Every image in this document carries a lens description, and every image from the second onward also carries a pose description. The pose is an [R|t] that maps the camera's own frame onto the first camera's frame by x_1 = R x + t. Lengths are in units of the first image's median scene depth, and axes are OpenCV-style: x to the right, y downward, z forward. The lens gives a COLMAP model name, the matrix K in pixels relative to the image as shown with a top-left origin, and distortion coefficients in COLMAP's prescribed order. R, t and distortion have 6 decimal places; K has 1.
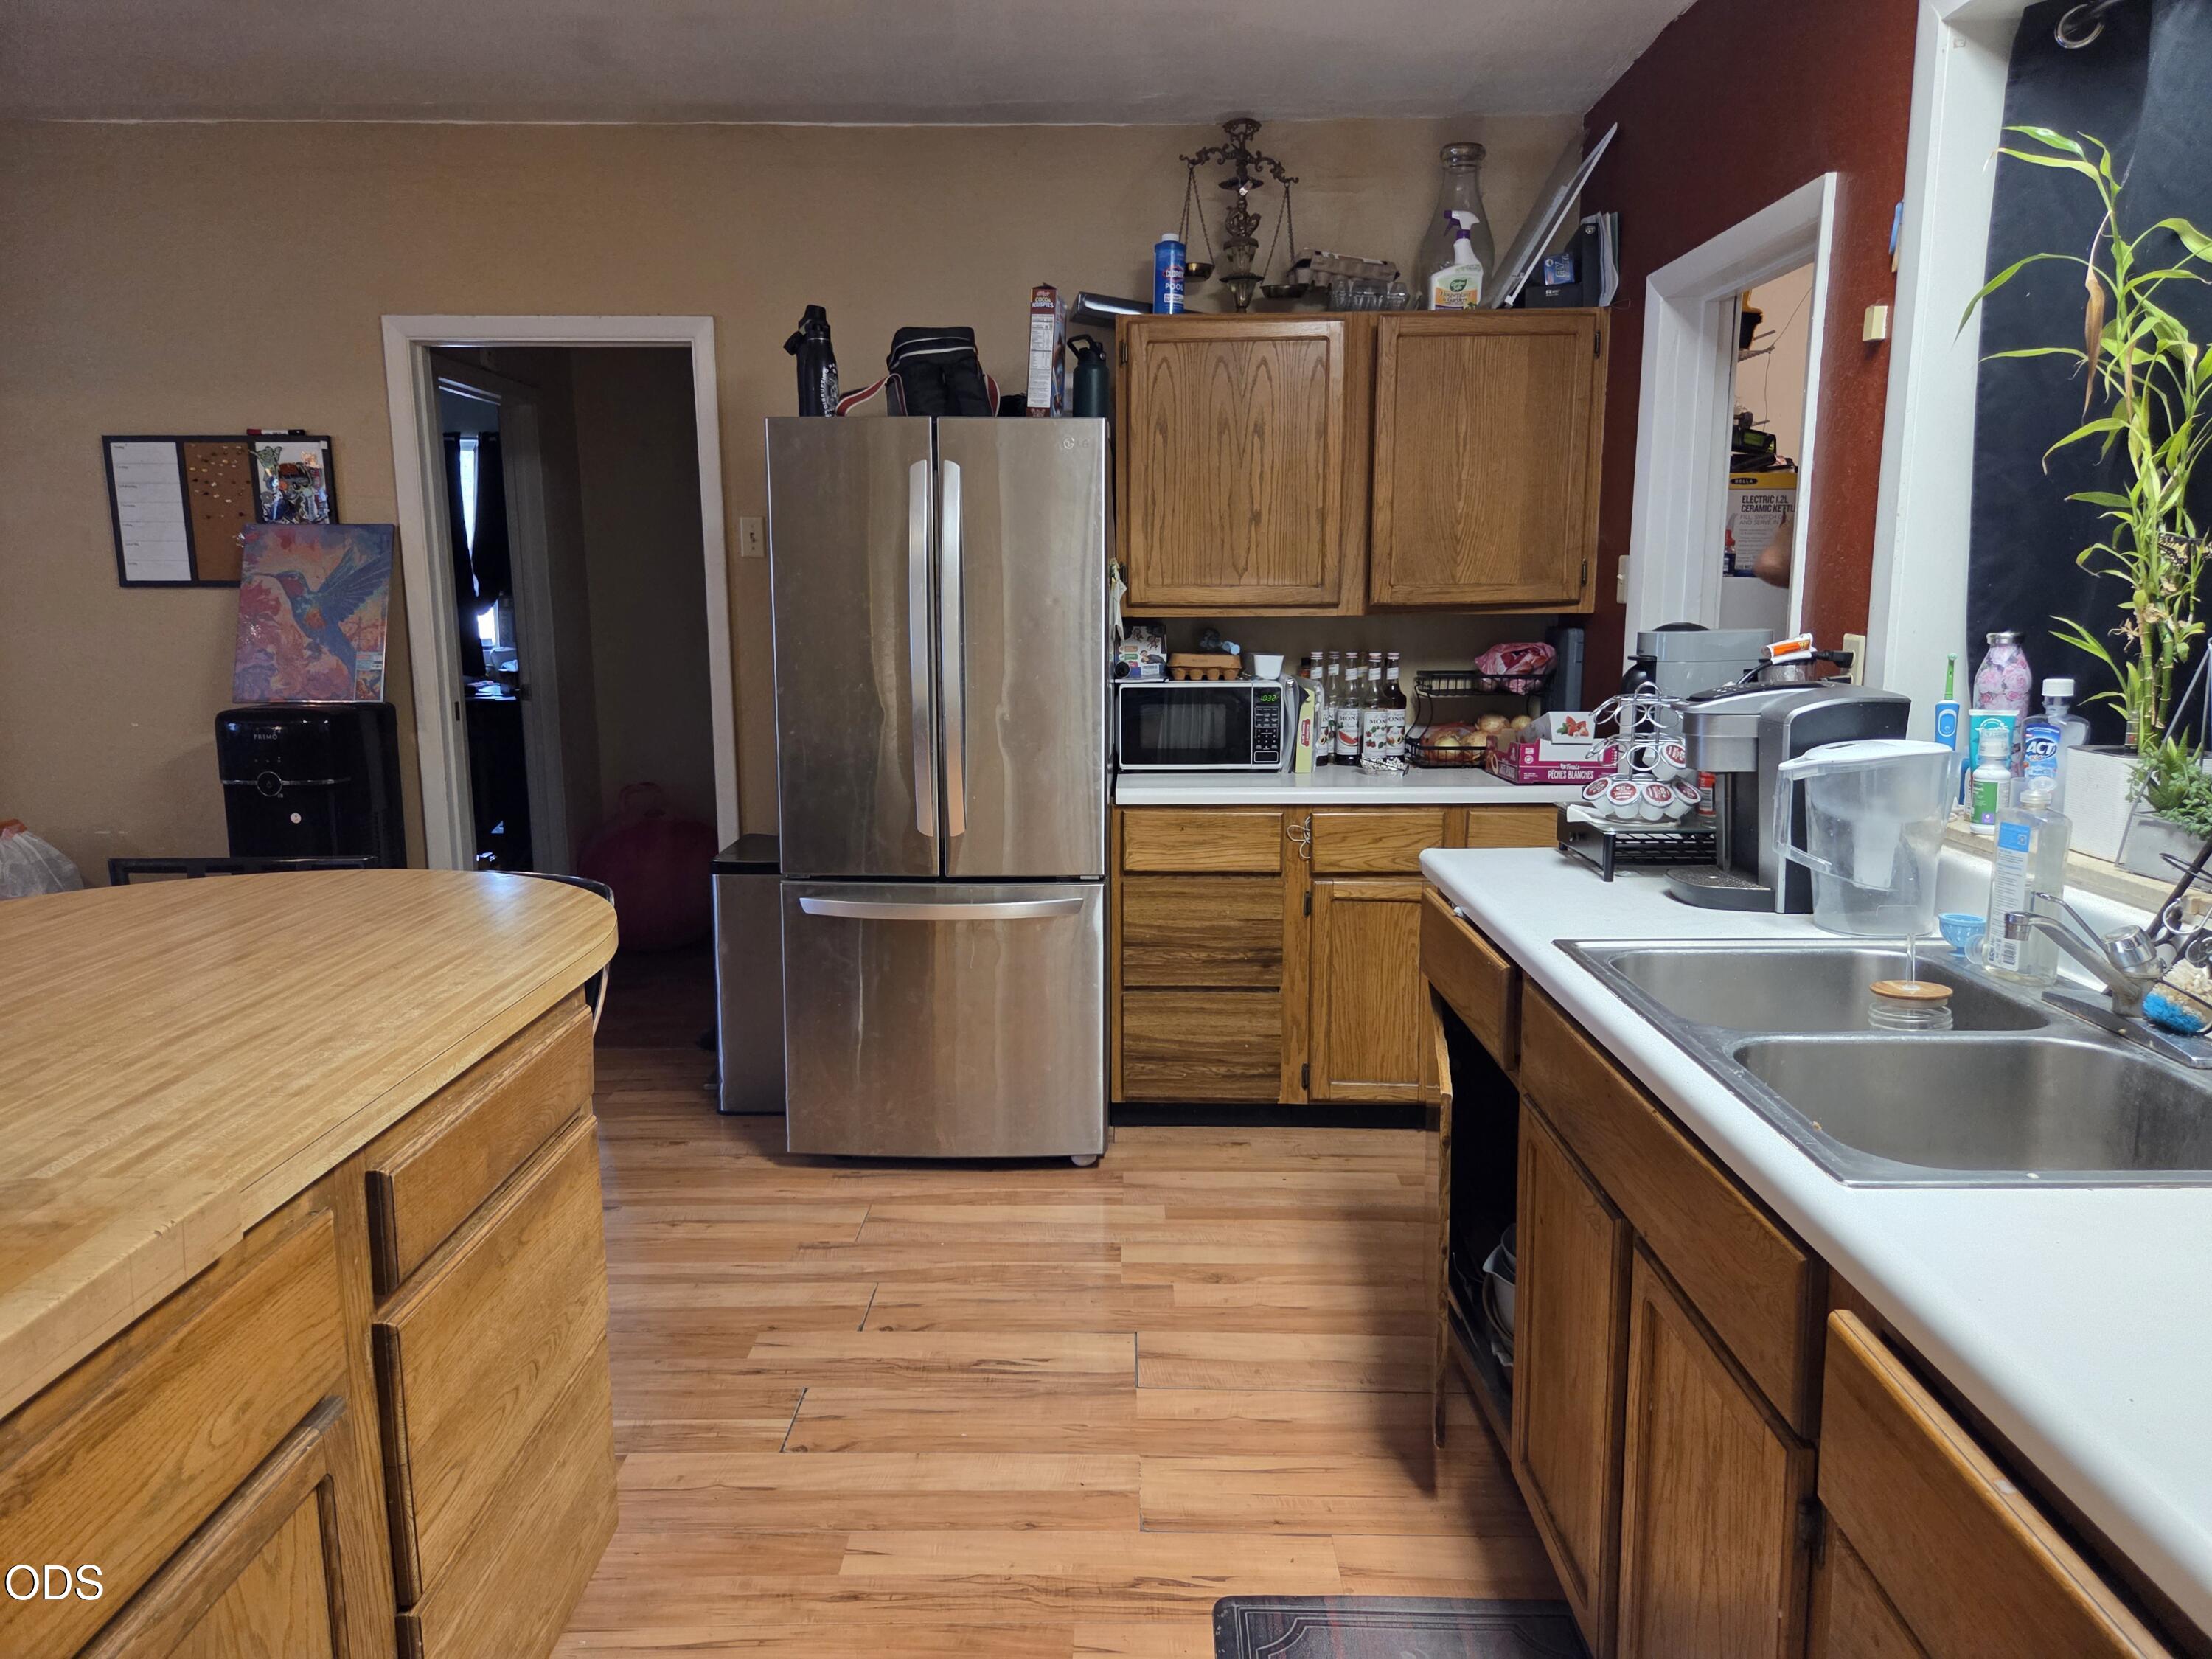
lens RADIAL K [[1491.2, 0, 1097.2], [0, 1491.2, 844.3], [0, 0, 1]] dist [0.076092, -0.059256]
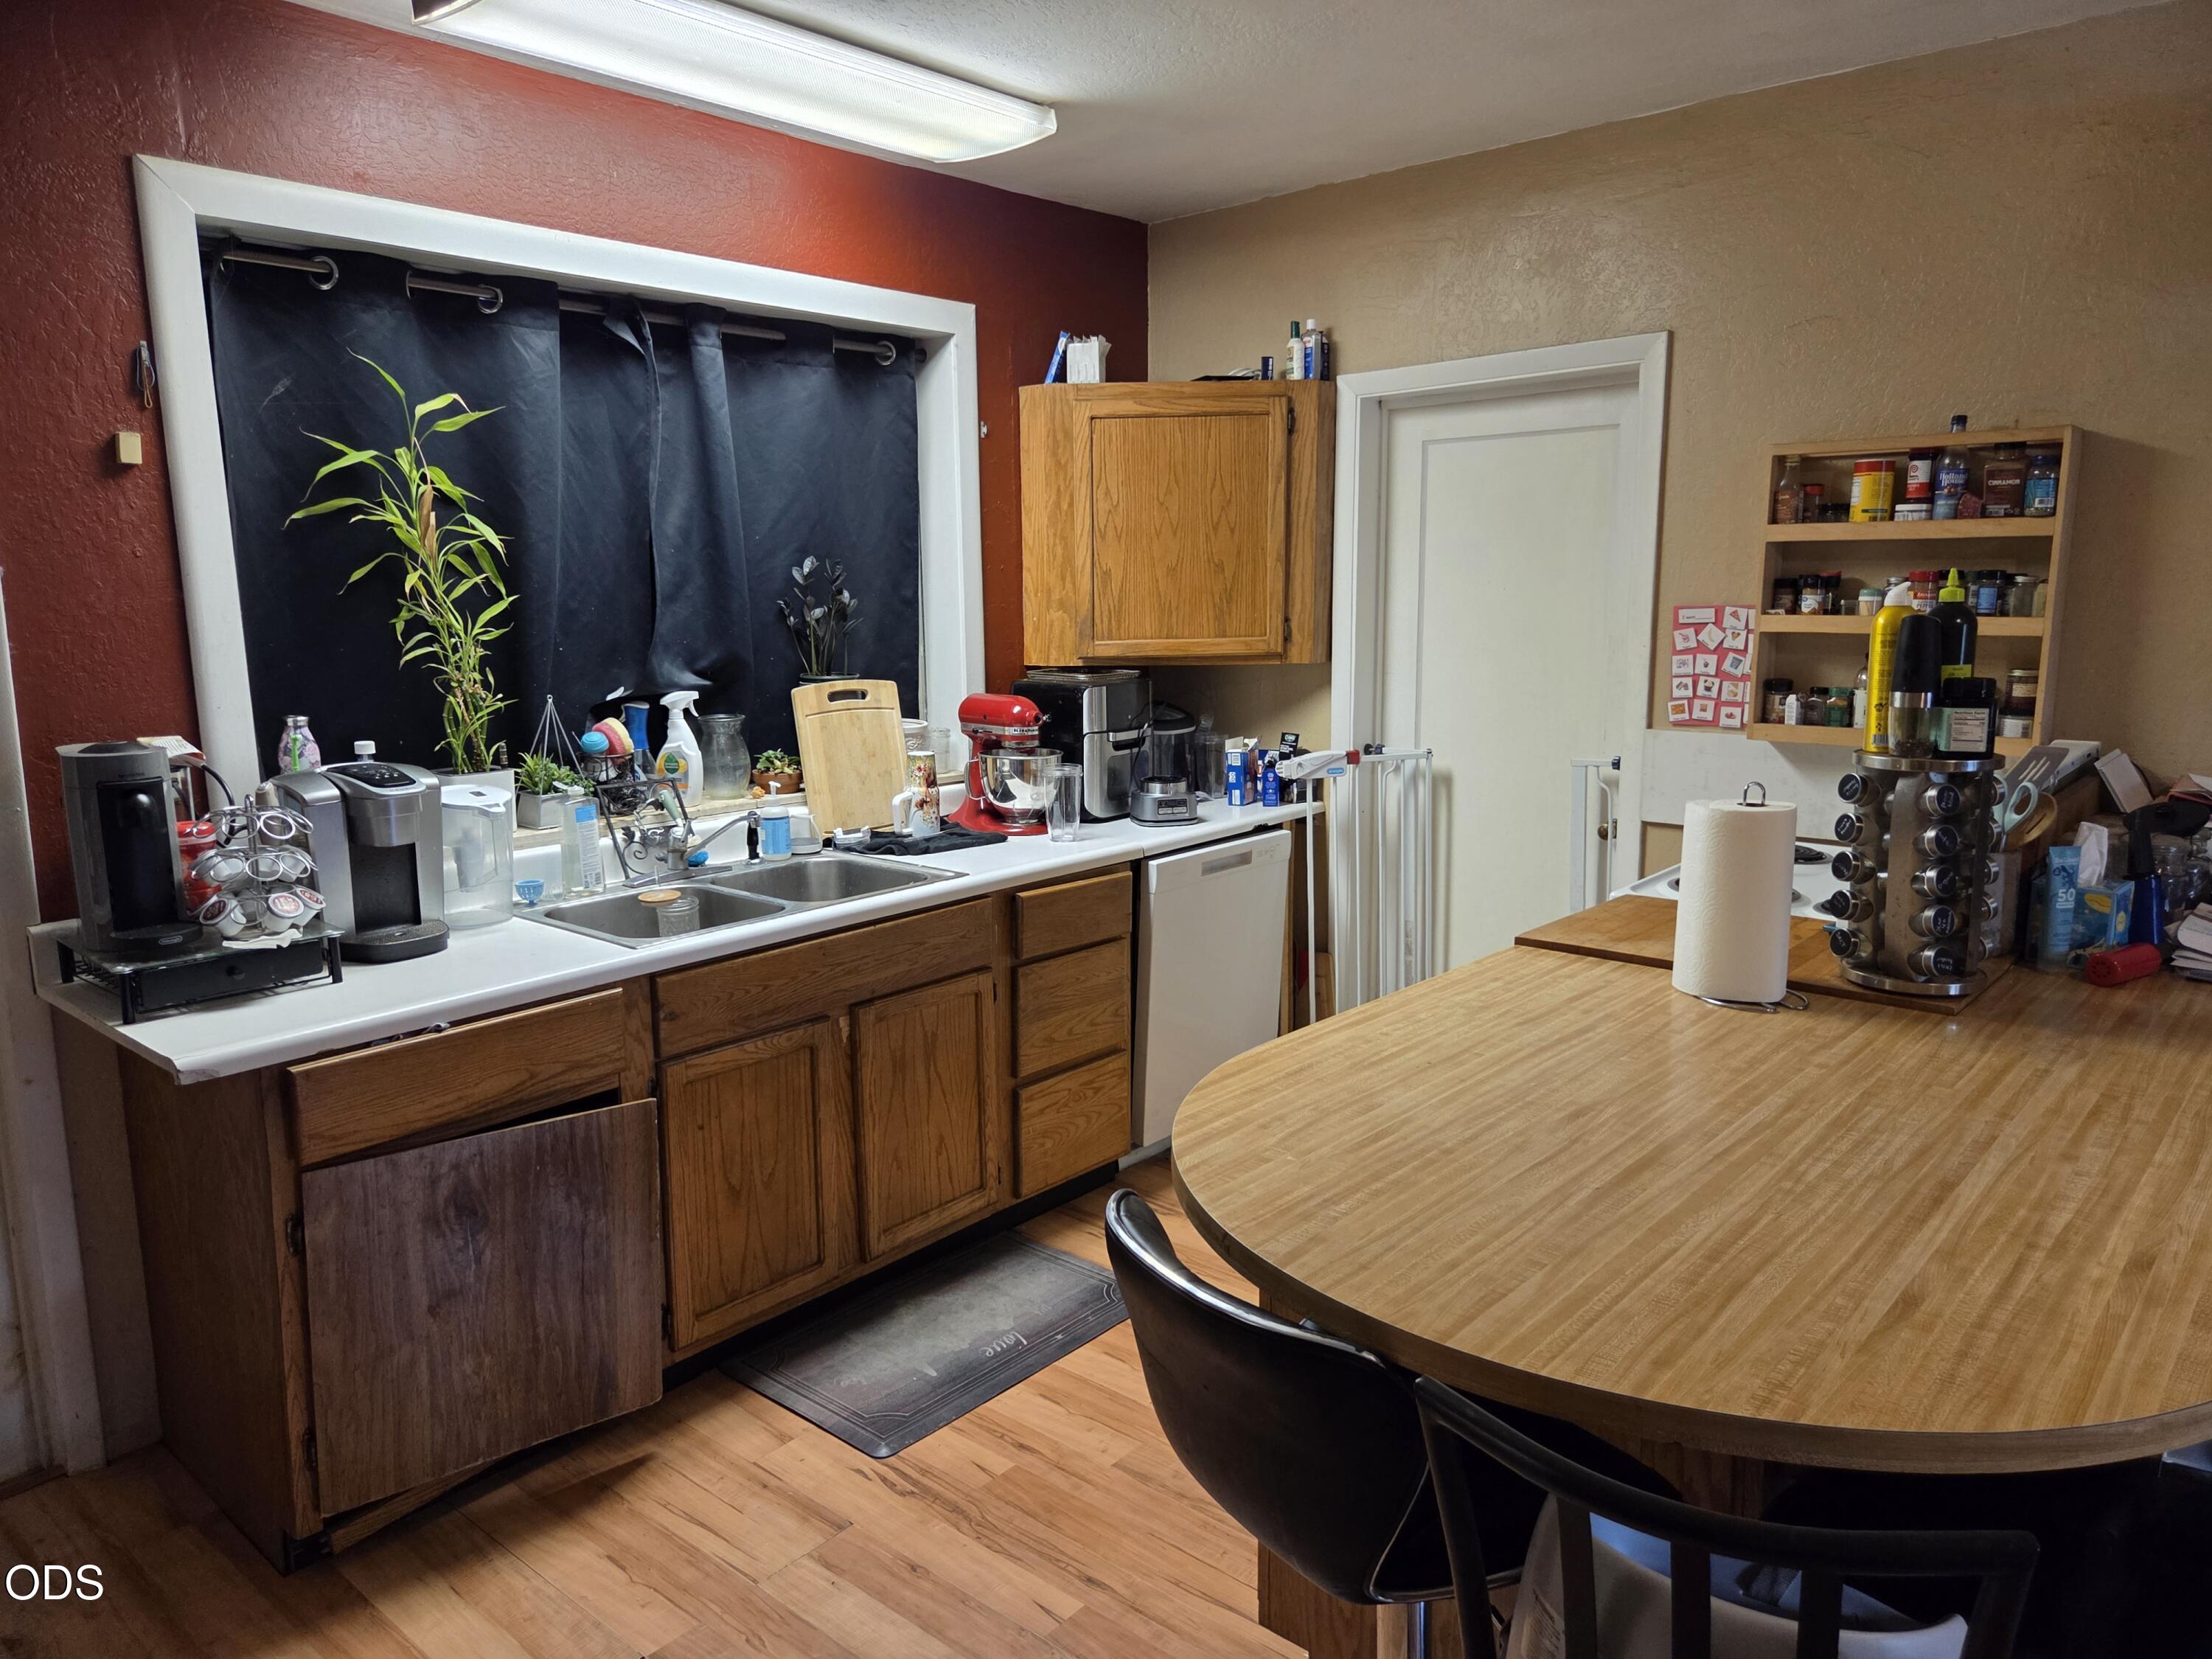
lens RADIAL K [[1491.2, 0, 1097.2], [0, 1491.2, 844.3], [0, 0, 1]] dist [0.076092, -0.059256]
pose [[-0.767063, -0.096206, 0.634318, -1.087521], [0.125980, 0.946858, 0.295953, -0.470339], [-0.629081, 0.306926, -0.714180, 2.146226]]
